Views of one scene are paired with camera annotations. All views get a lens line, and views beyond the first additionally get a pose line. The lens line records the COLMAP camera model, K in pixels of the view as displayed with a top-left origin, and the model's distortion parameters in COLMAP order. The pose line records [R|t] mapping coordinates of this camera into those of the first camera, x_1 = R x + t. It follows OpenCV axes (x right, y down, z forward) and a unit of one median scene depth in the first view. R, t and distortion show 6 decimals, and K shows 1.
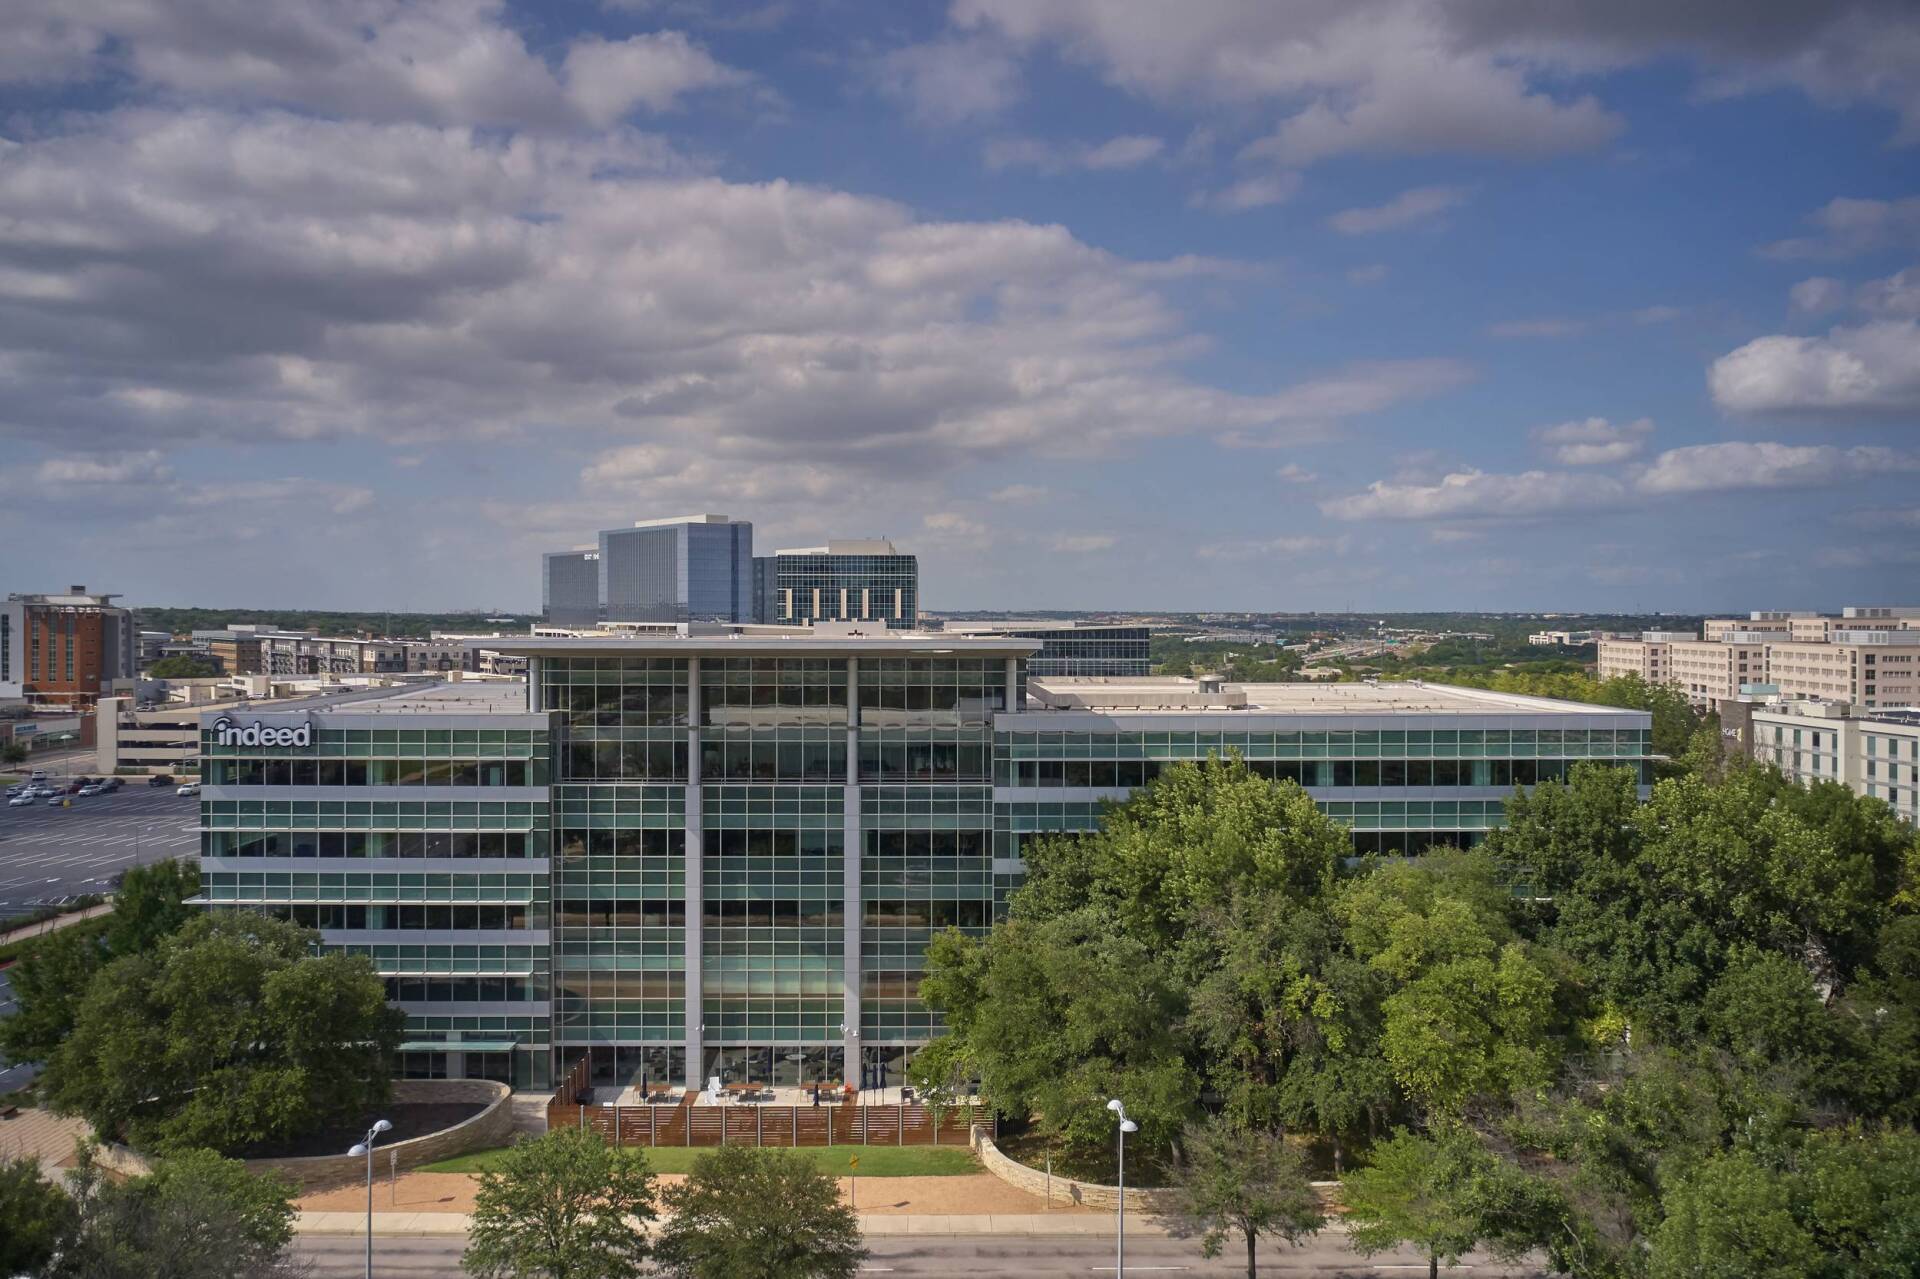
lens RADIAL K [[1502.5, 0, 956.5], [0, 1502.5, 632.7], [0, 0, 1]] dist [-0.013647, -0.005163]
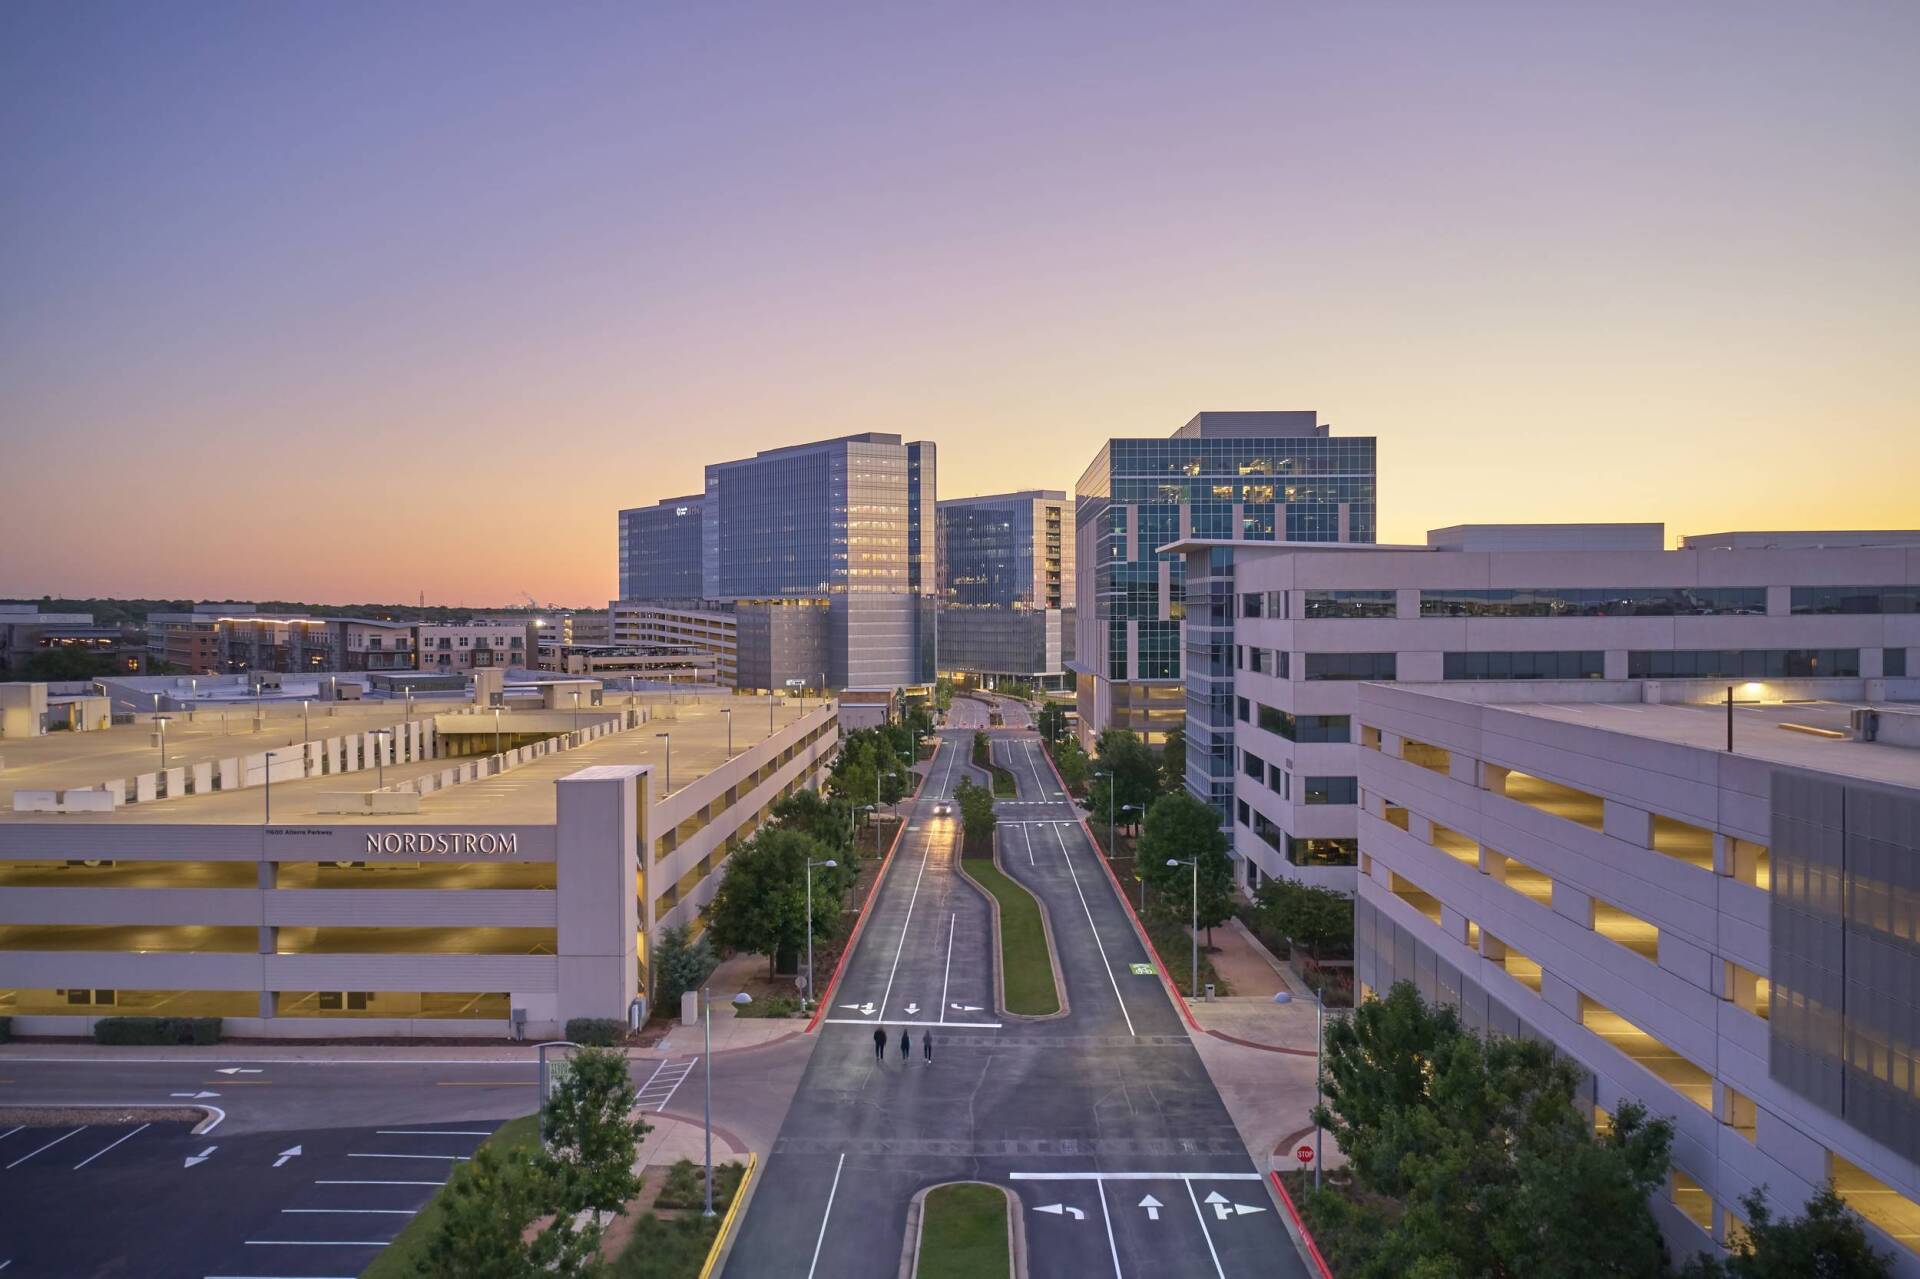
lens RADIAL K [[1502.5, 0, 956.5], [0, 1502.5, 632.7], [0, 0, 1]] dist [-0.013647, -0.005163]
pose [[0.999303, -0.006967, -0.036673, -0.176084], [0.007134, 0.999965, 0.004434, 0.013815], [0.036641, -0.004693, 0.999317, 0.556215]]
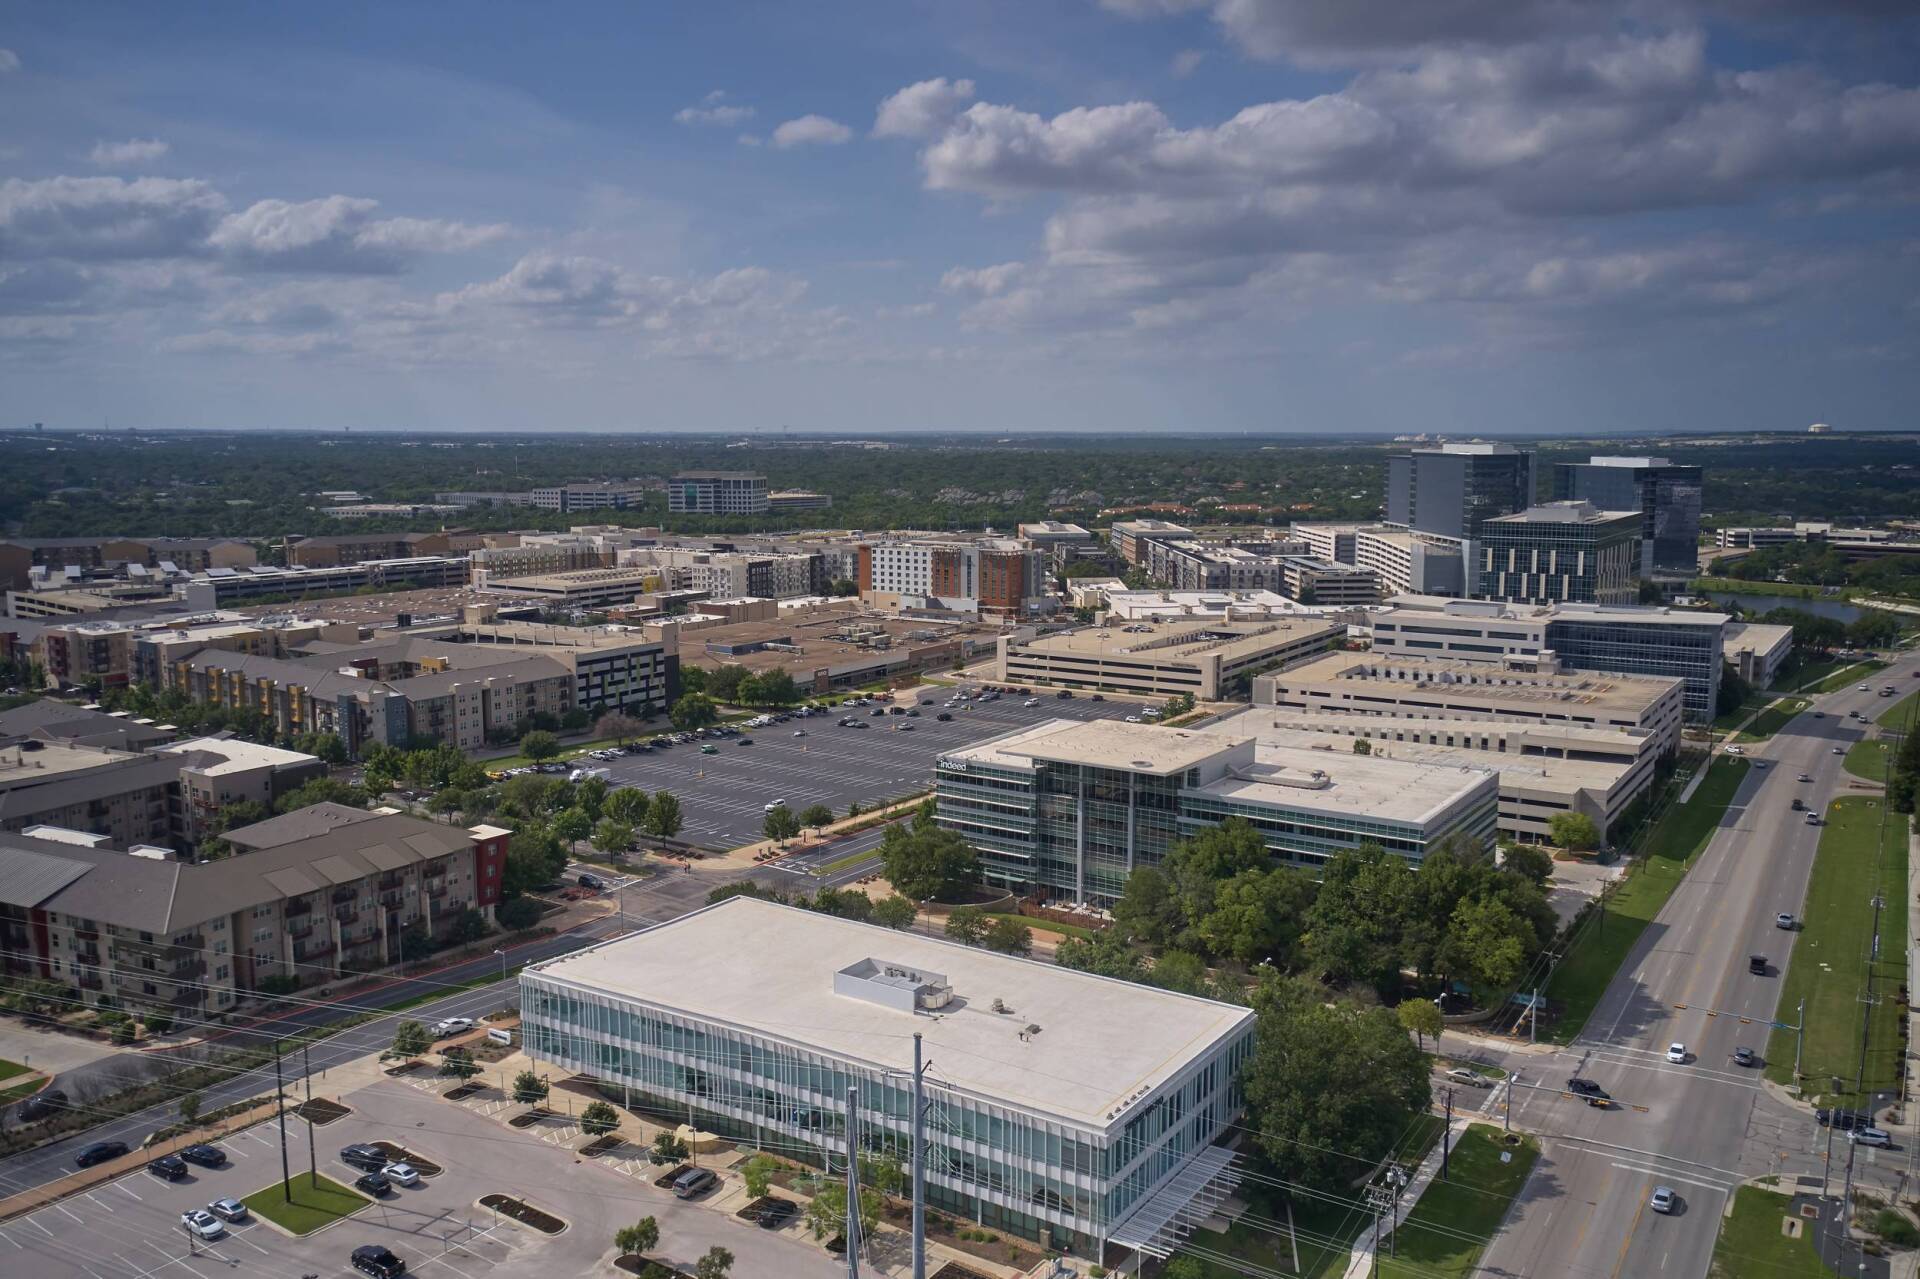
lens RADIAL K [[1502.5, 0, 956.5], [0, 1502.5, 632.7], [0, 0, 1]] dist [-0.013647, -0.005163]
pose [[0.814221, 0.070444, -0.576265, 0.292285], [0.001467, 0.992358, 0.123380, -0.131982], [0.580552, -0.101304, 0.807896, -0.325335]]
